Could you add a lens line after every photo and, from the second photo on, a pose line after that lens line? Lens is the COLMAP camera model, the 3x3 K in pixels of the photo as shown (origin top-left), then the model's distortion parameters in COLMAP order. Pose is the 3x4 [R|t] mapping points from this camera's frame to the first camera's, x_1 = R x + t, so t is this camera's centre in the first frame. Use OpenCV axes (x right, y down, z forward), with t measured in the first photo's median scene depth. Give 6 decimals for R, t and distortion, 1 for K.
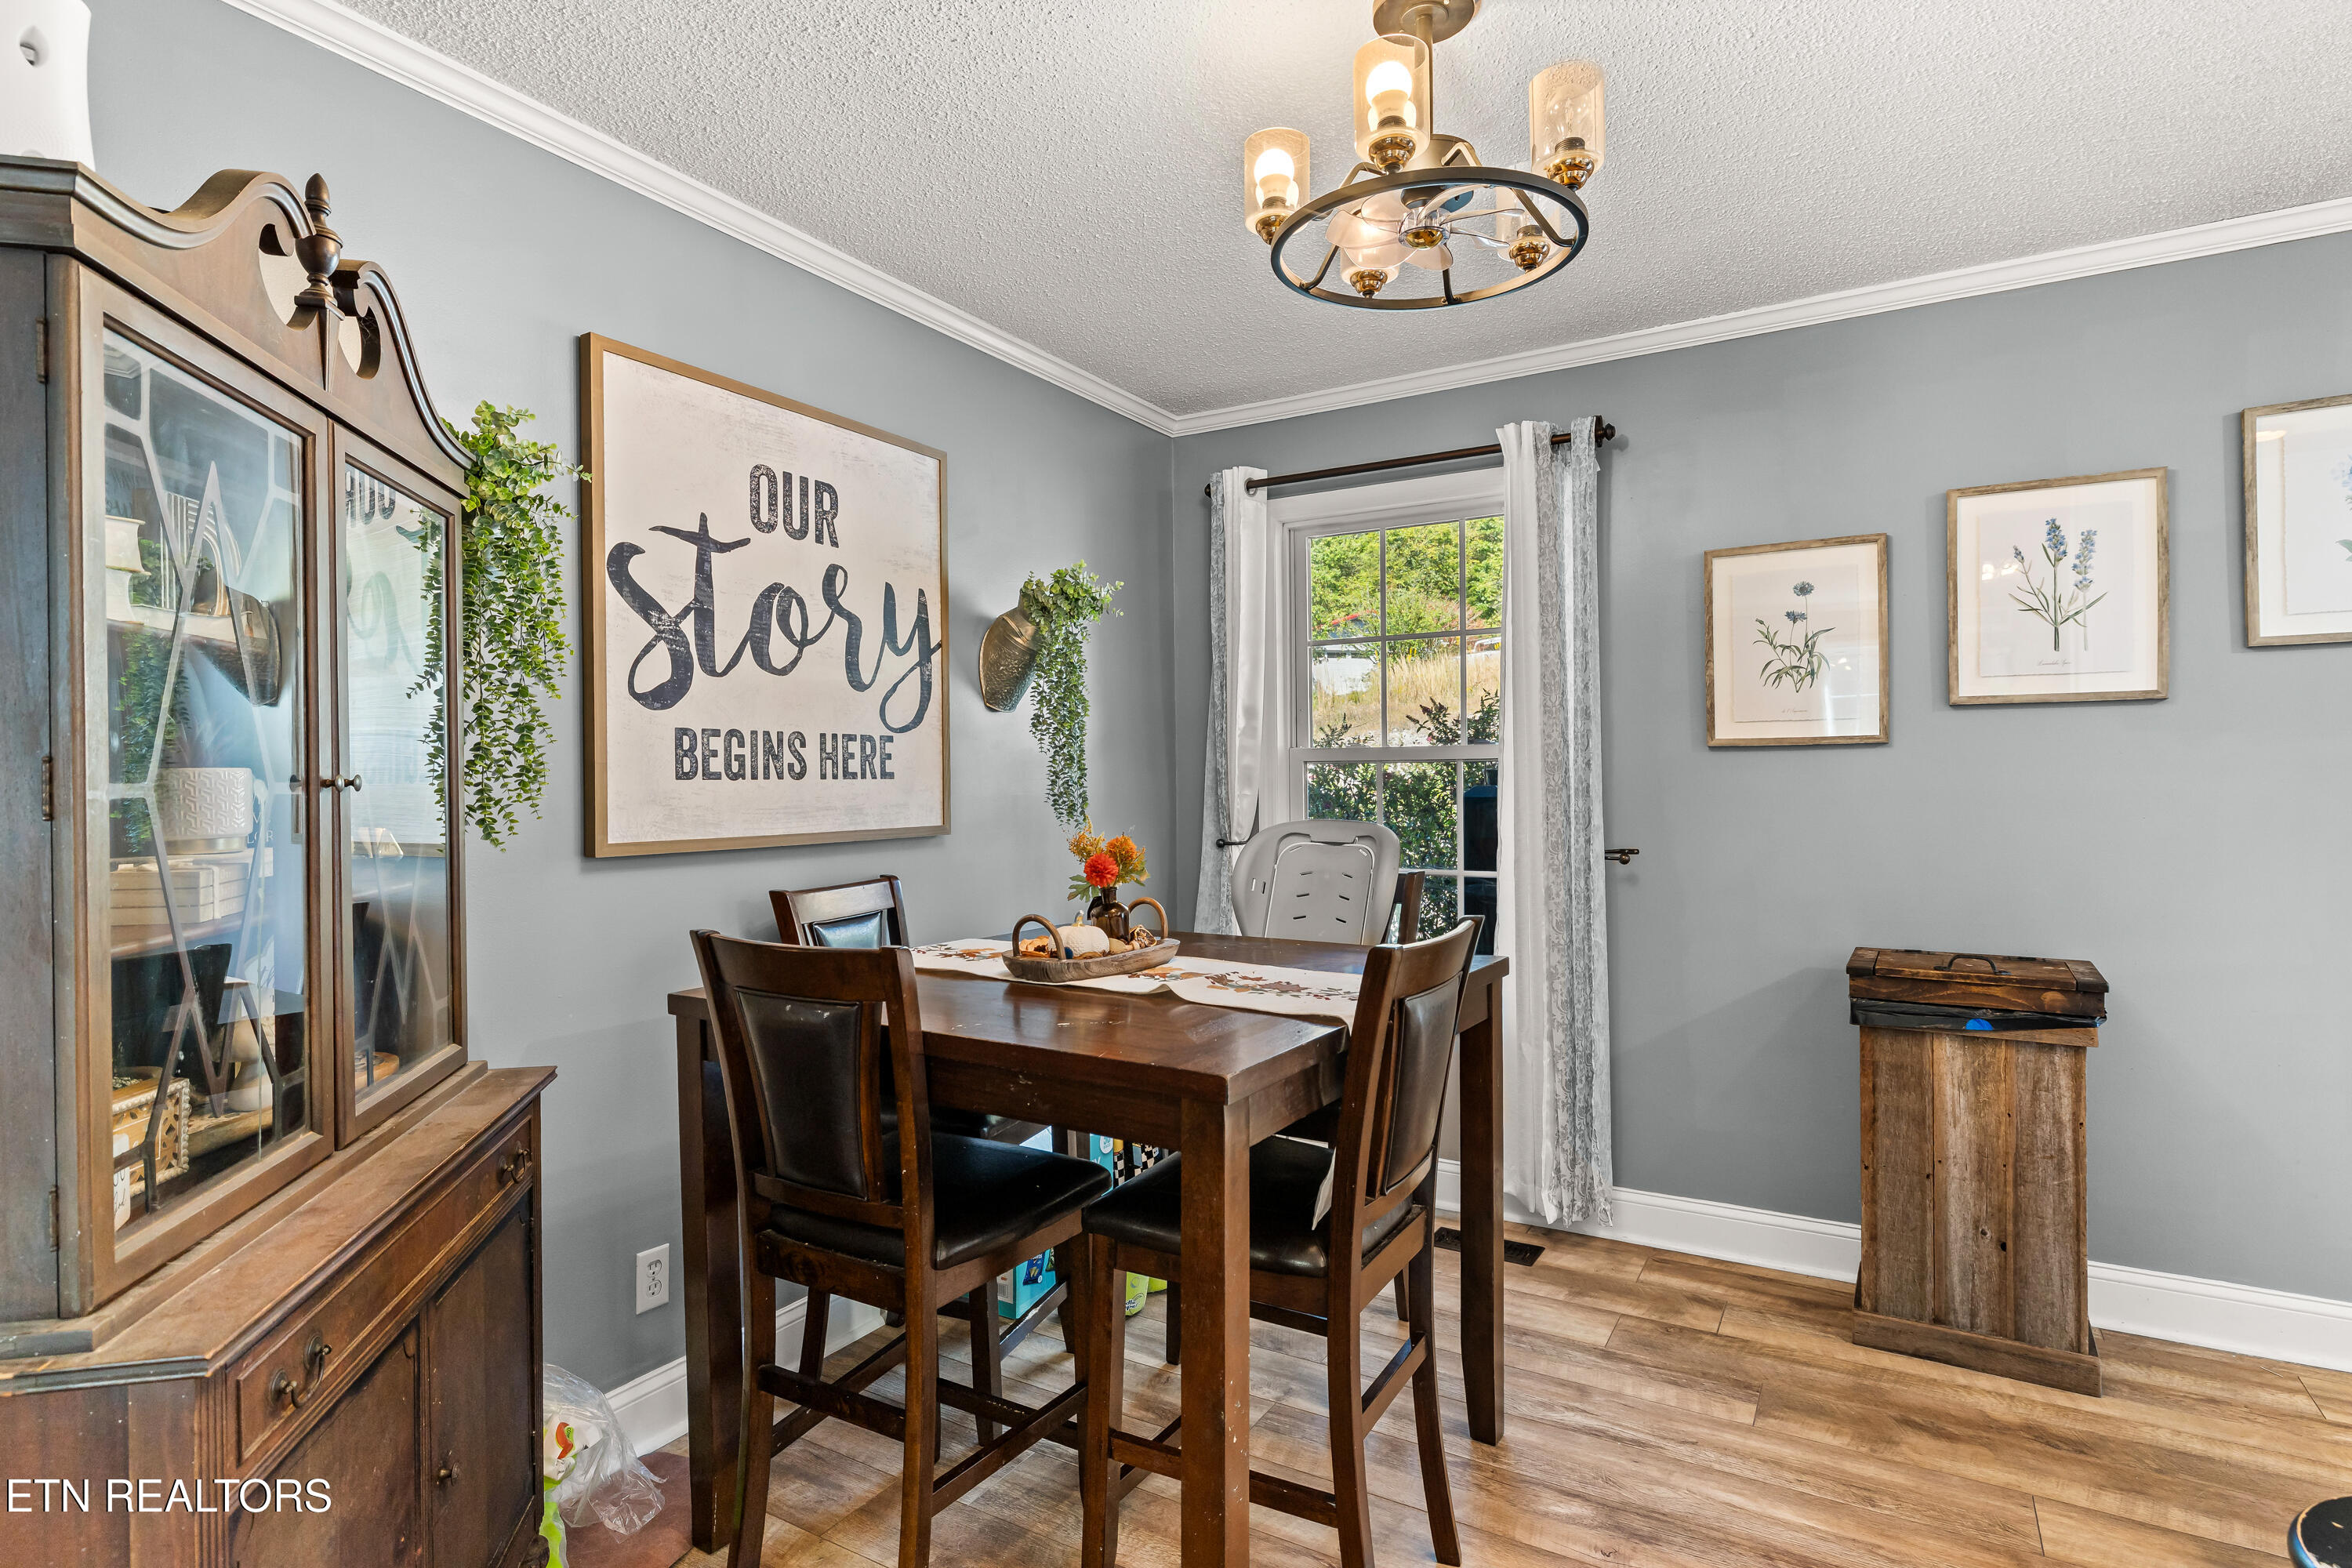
lens RADIAL K [[1199.9, 0, 1176.0], [0, 1199.9, 784.0], [0, 0, 1]] dist [-0.002010, -0.000885]
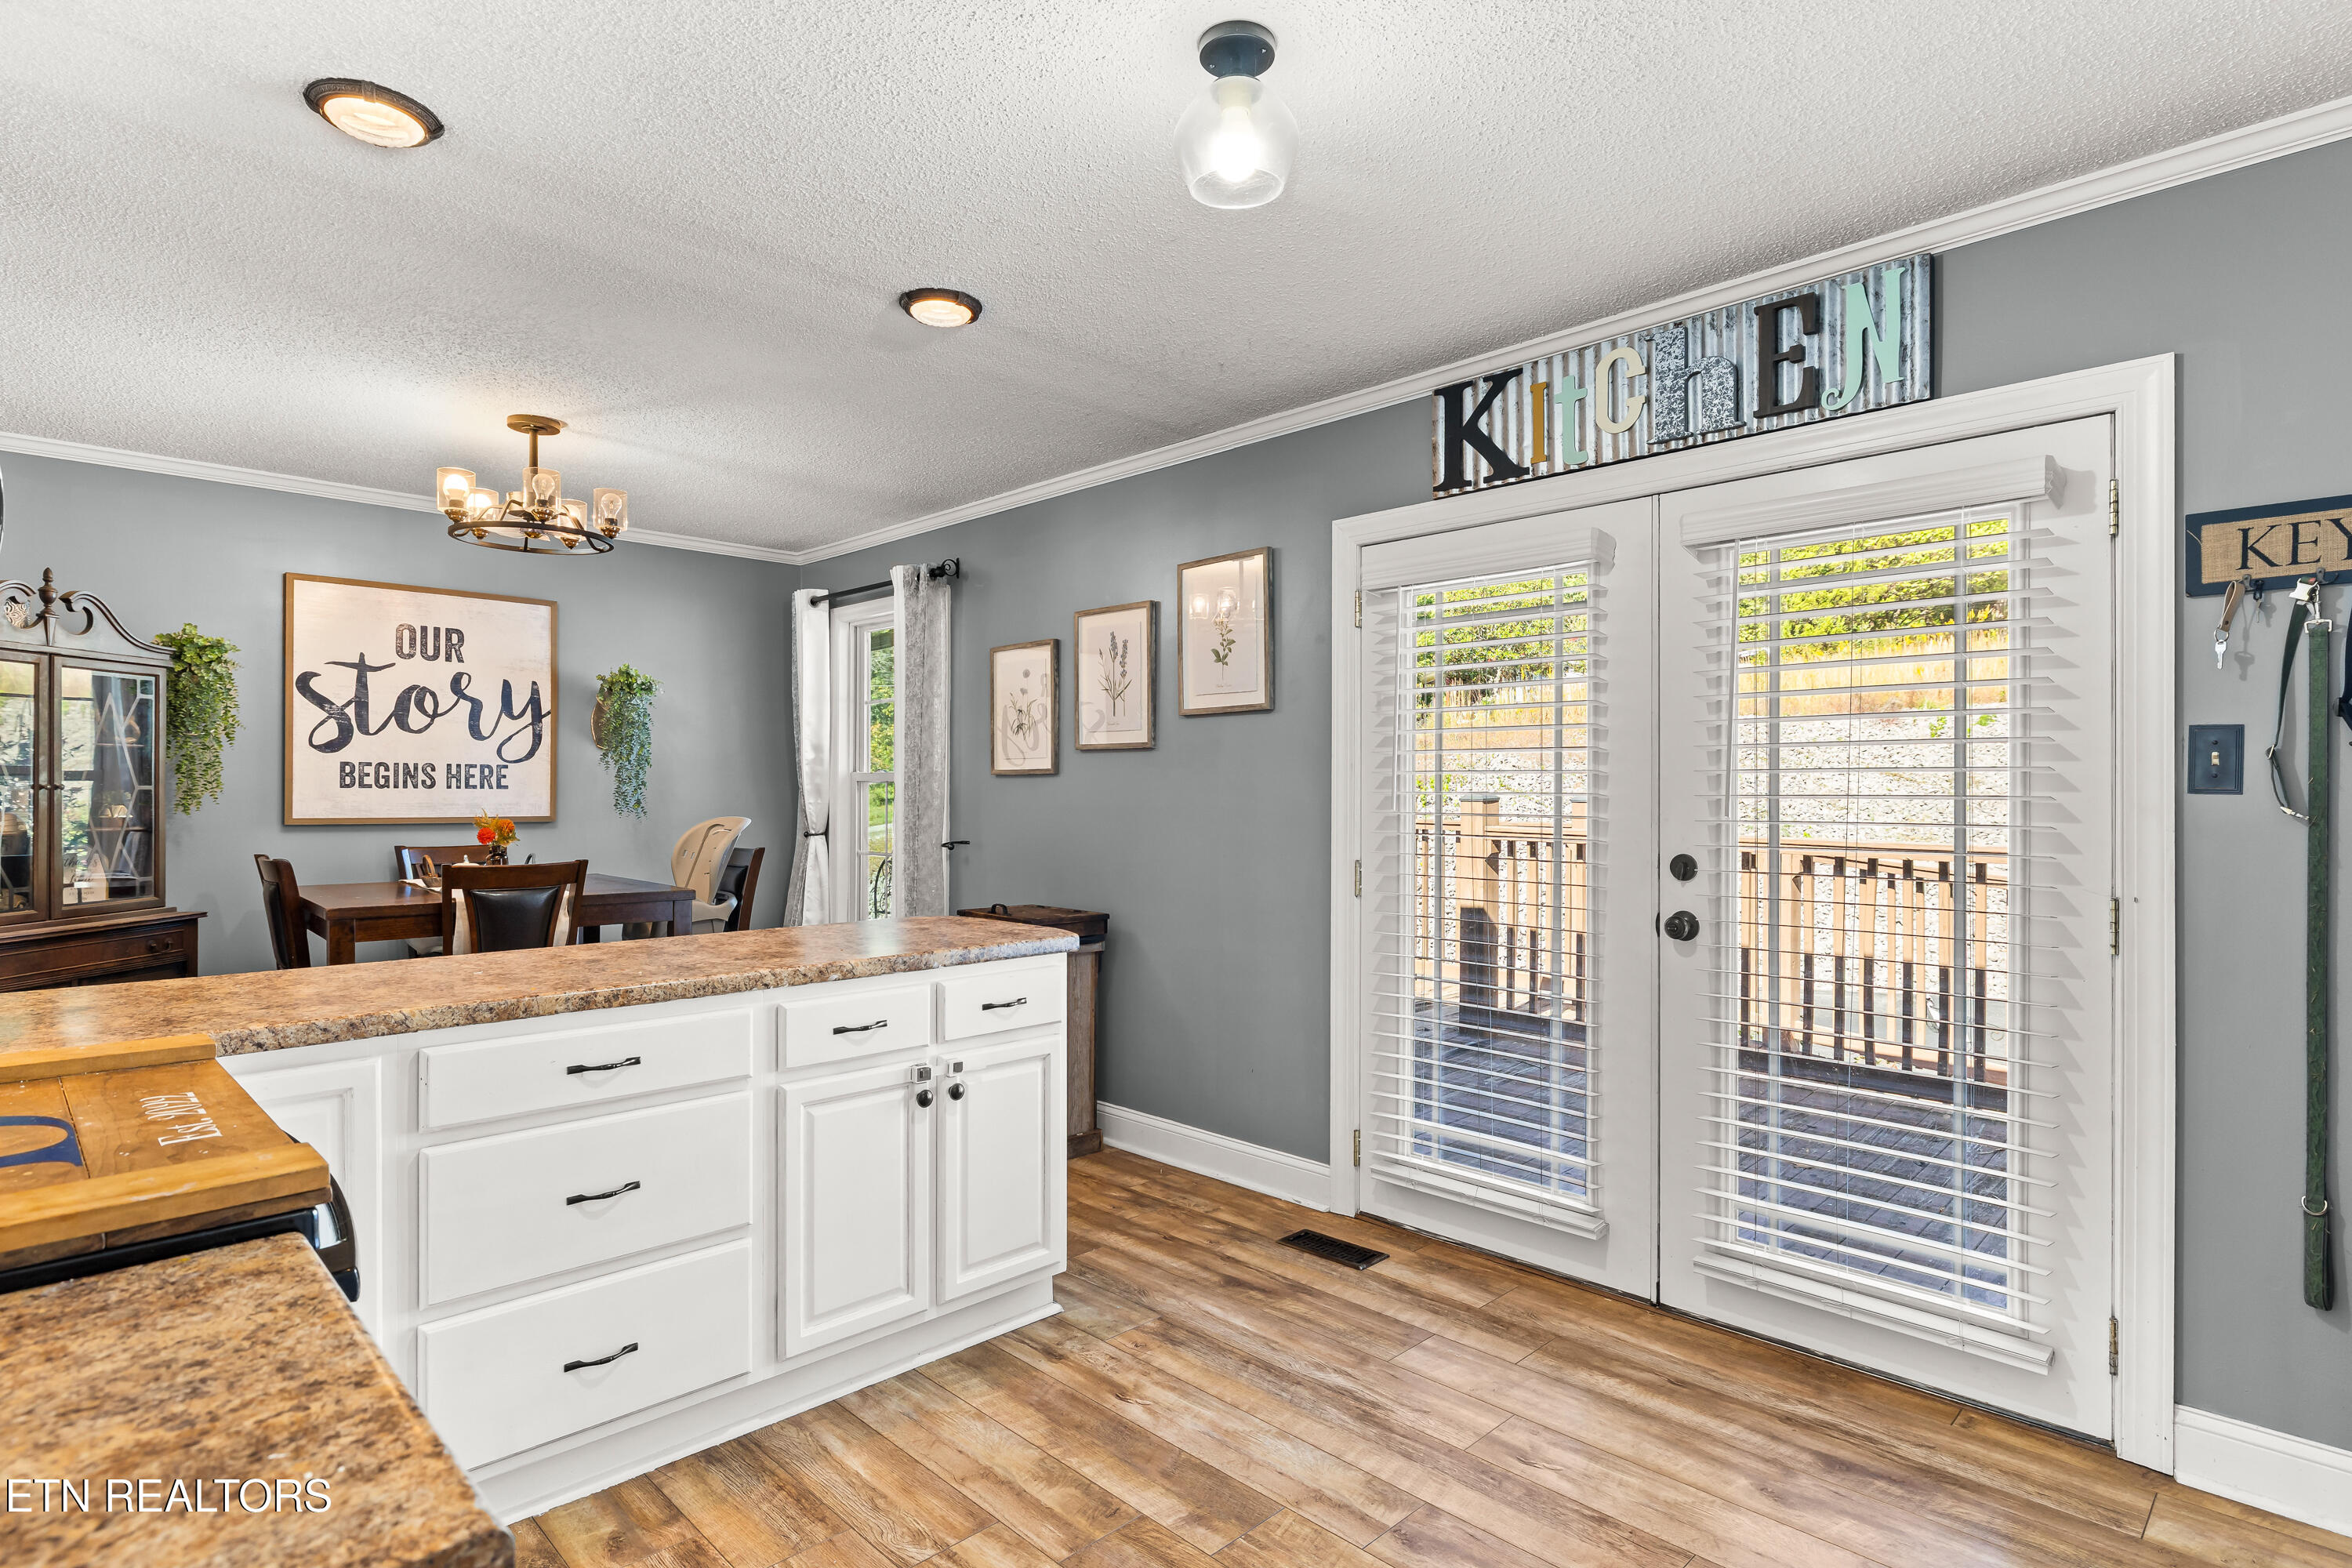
lens RADIAL K [[1199.9, 0, 1176.0], [0, 1199.9, 784.0], [0, 0, 1]] dist [-0.002010, -0.000885]
pose [[0.969351, 0.011030, -0.245433, 1.293442], [-0.013938, 0.999852, -0.010111, -0.008343], [0.245285, 0.013222, 0.969361, -0.537882]]
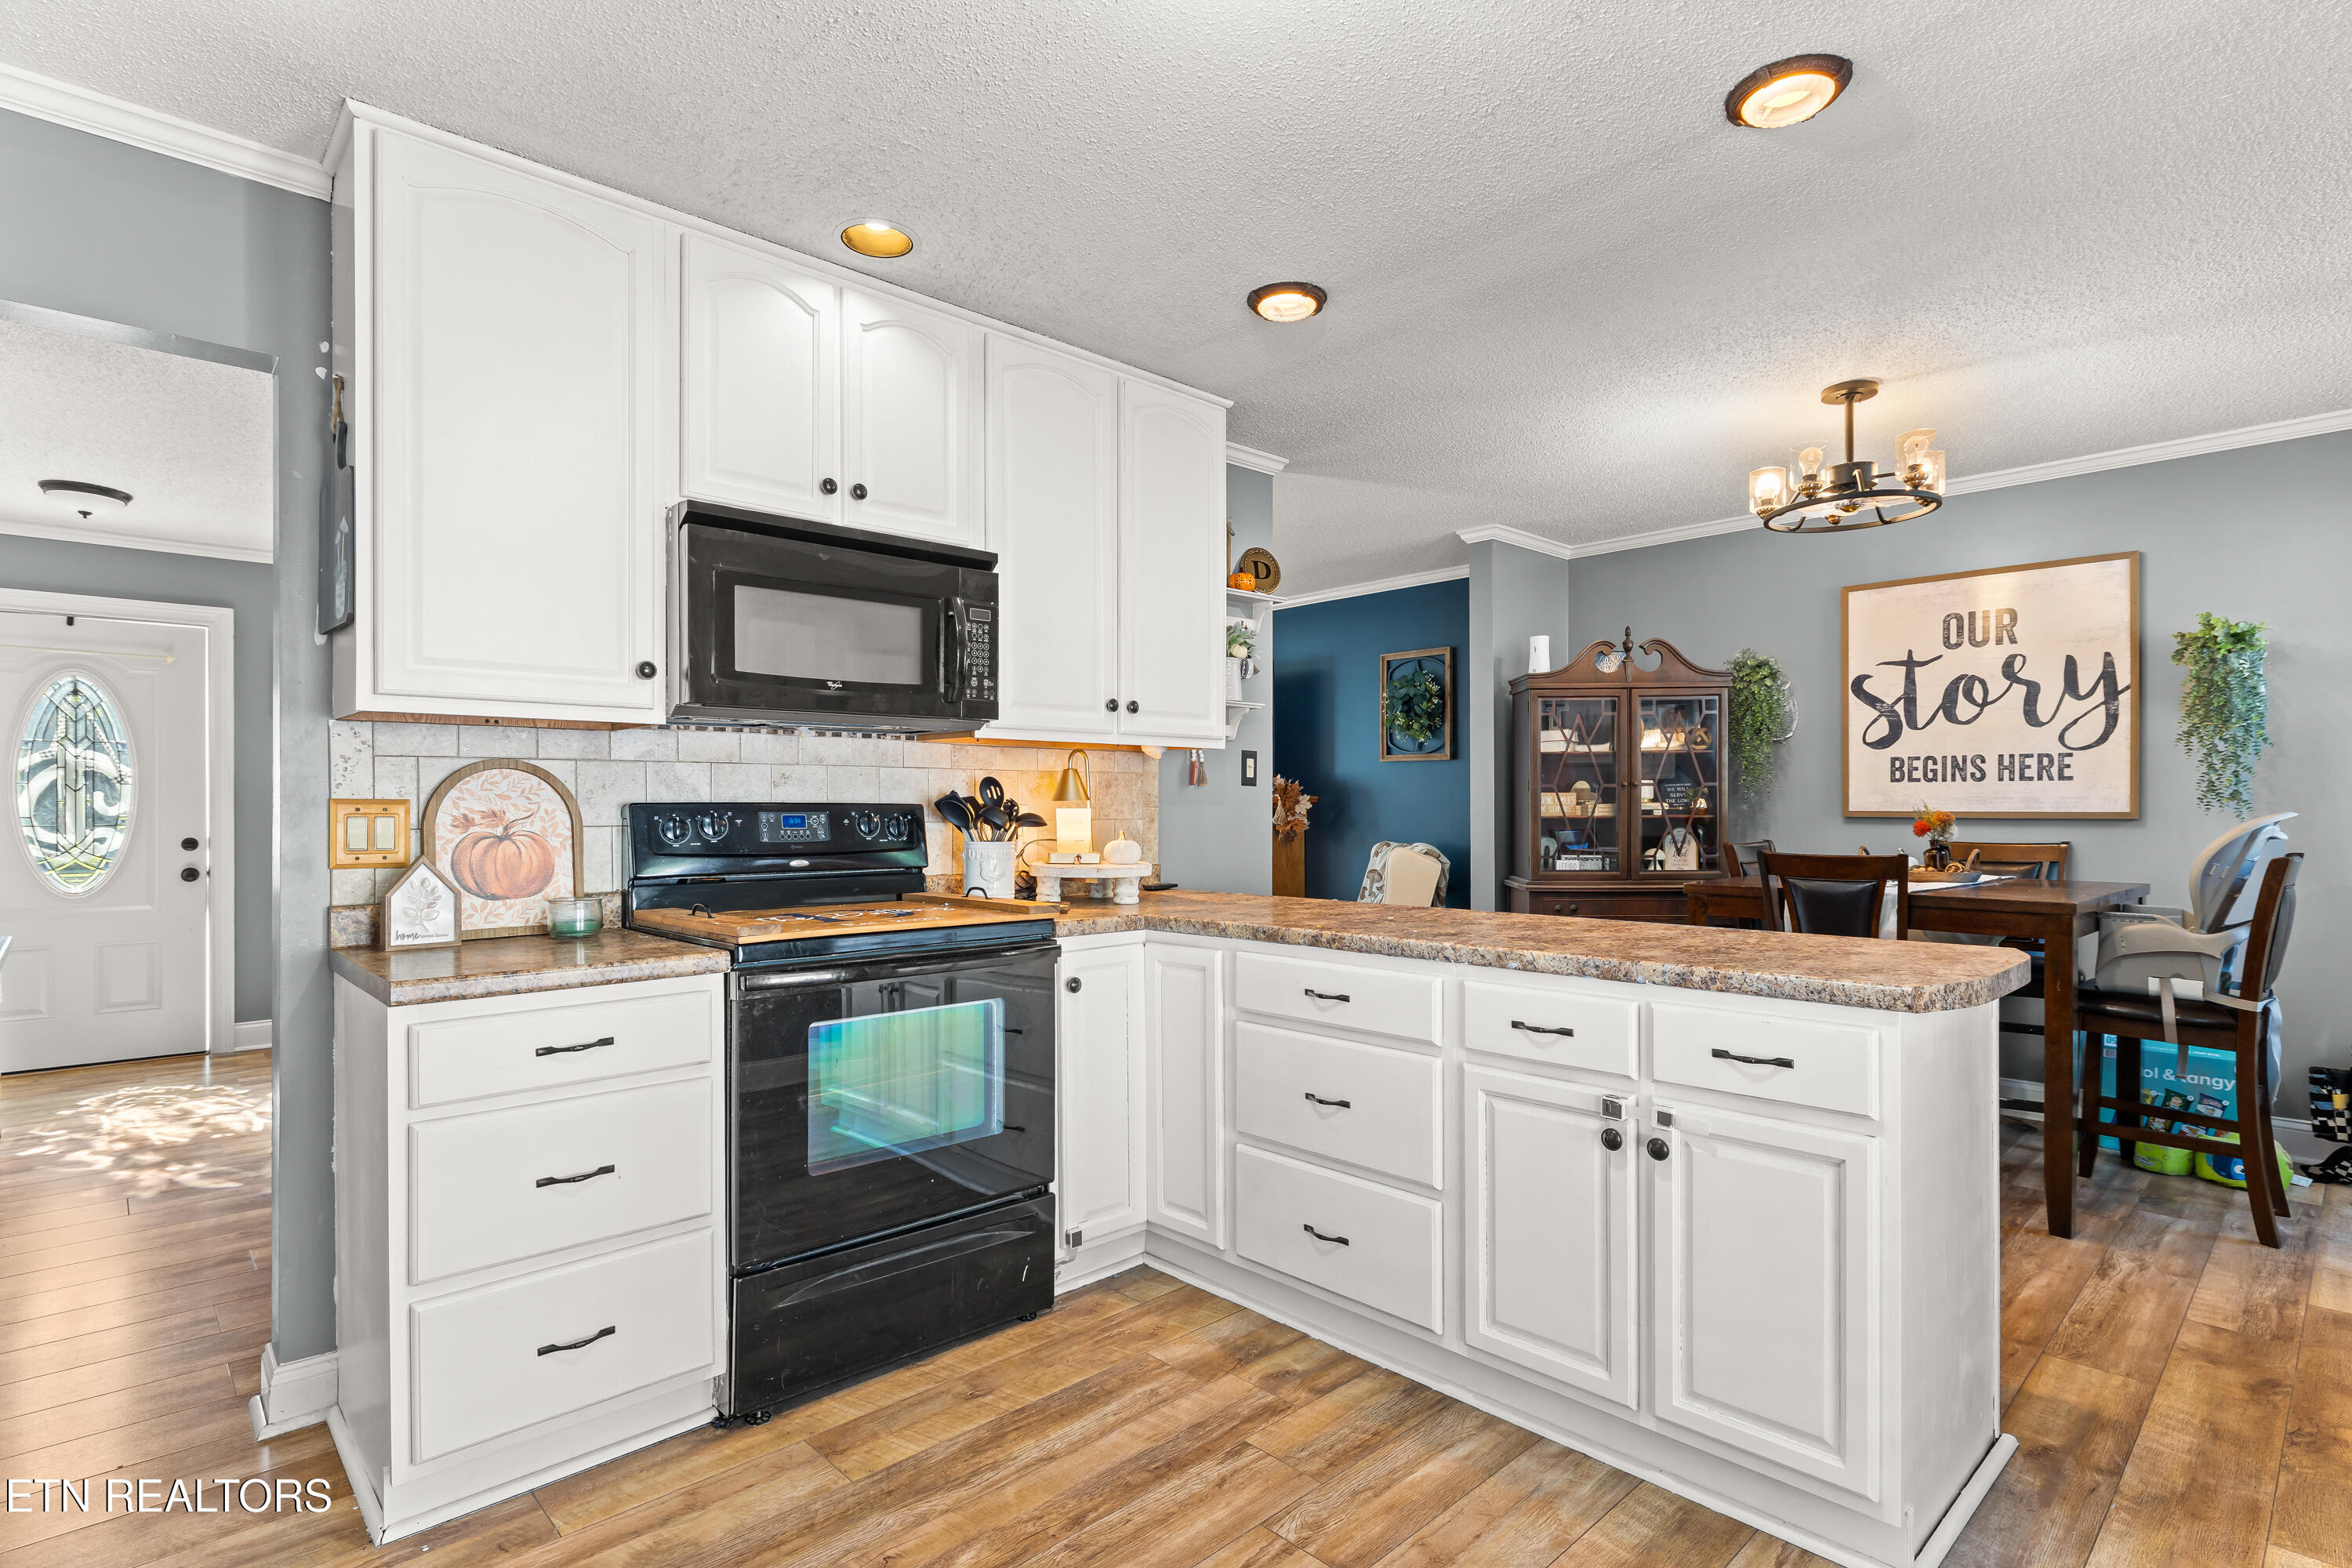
lens RADIAL K [[1149.0, 0, 1184.1], [0, 1149.0, 810.1], [0, 0, 1]] dist [-0.002587, -0.000814]
pose [[-0.261055, 0.015110, -0.965206, 1.665255], [-0.001011, 0.999873, 0.015927, 0.013171], [0.965323, 0.005134, -0.261006, 0.306868]]
